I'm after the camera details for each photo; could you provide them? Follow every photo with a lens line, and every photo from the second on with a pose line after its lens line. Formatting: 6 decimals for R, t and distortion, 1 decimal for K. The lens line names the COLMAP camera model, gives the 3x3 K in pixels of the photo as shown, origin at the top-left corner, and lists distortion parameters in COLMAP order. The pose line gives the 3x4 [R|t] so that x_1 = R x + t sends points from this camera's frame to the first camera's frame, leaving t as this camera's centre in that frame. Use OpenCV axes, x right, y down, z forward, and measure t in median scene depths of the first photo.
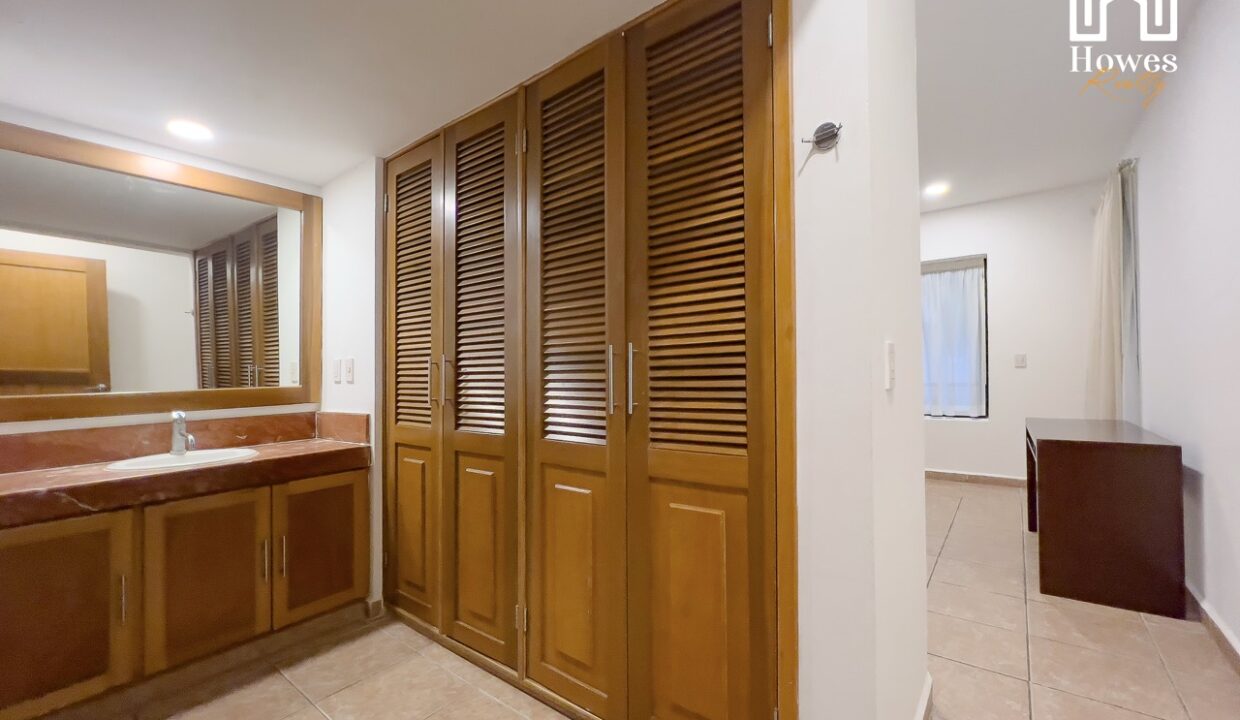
lens RADIAL K [[504.0, 0, 617.1], [0, 504.0, 359.2], [0, 0, 1]] dist [-0.003516, 0.000352]
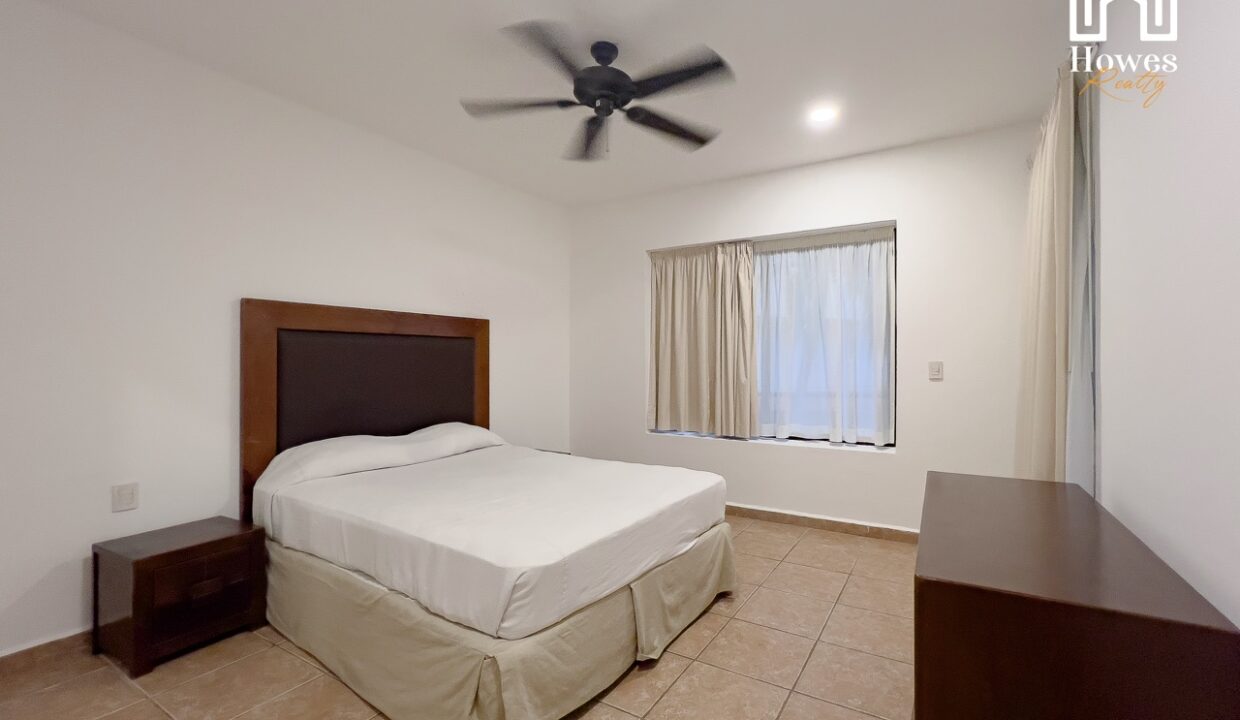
lens RADIAL K [[555.7, 0, 619.7], [0, 555.7, 360.9], [0, 0, 1]] dist [0.010409, 0.000272]
pose [[0.993434, 0.014767, 0.113449, 0.232546], [-0.015894, 0.999833, 0.009035, -0.009307], [-0.113297, -0.010779, 0.993503, 0.231845]]
